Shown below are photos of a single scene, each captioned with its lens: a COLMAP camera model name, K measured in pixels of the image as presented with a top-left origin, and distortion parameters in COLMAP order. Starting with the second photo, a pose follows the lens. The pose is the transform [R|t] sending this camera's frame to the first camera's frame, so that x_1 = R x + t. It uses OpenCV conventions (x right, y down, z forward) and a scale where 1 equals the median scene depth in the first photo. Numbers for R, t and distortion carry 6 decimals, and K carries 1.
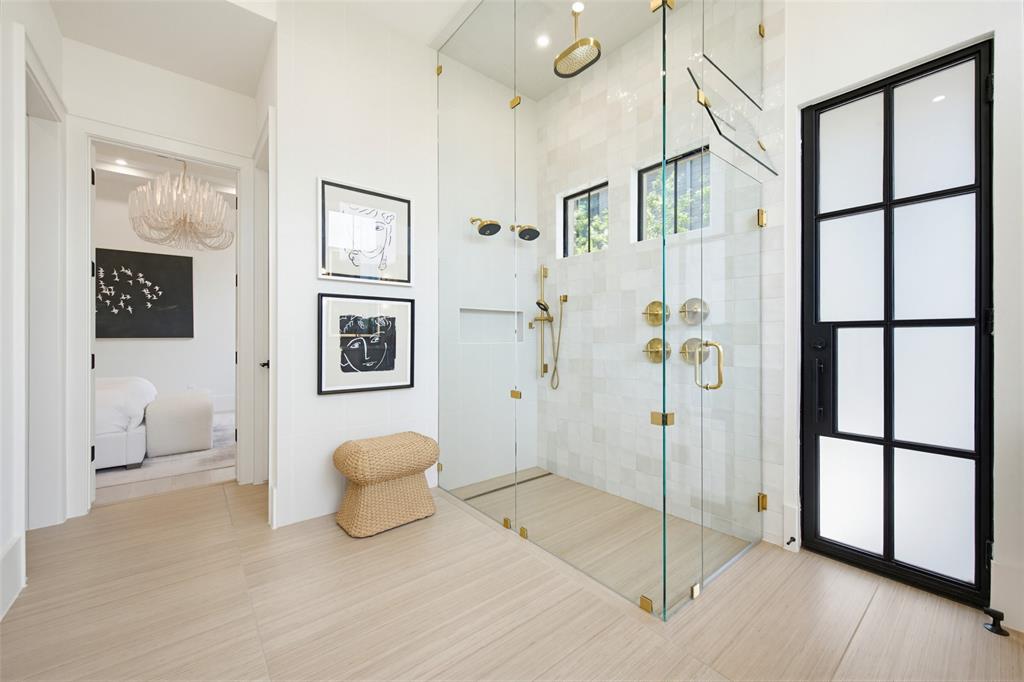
lens RADIAL K [[398.3, 0, 514.5], [0, 398.3, 334.9], [0, 0, 1]] dist [0.001670, 0.000012]
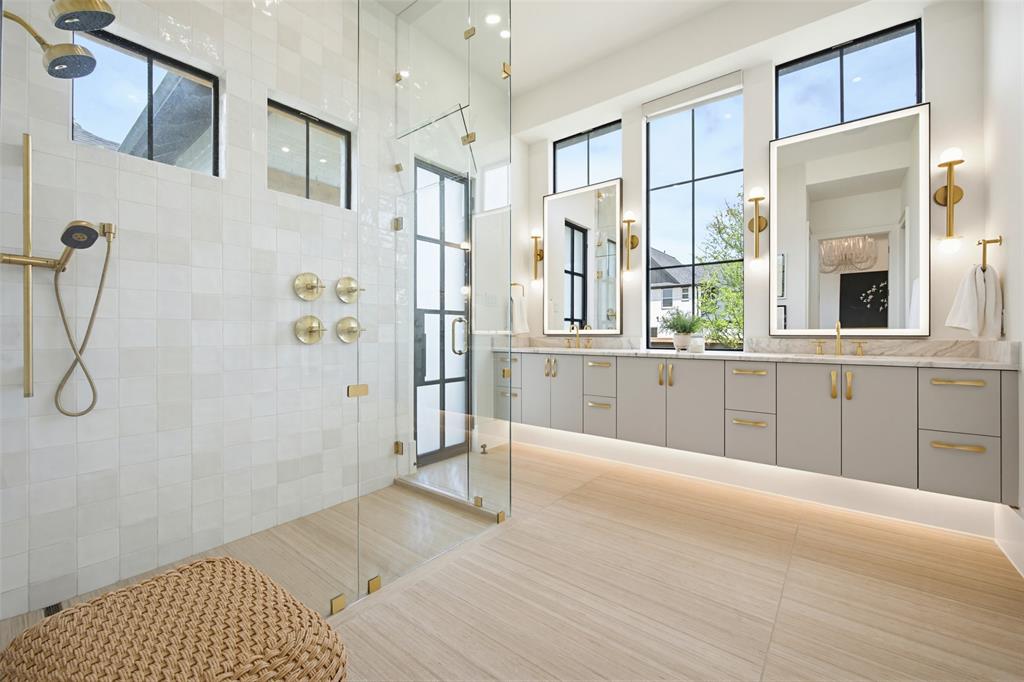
lens RADIAL K [[420.4, 0, 510.1], [0, 420.4, 337.1], [0, 0, 1]] dist [-0.000392, 0.000189]
pose [[-0.204587, 0.000624, 0.978848, -0.711655], [0.001283, 0.999999, -0.000369, 0.064573], [-0.978848, 0.001180, -0.204588, 0.871621]]
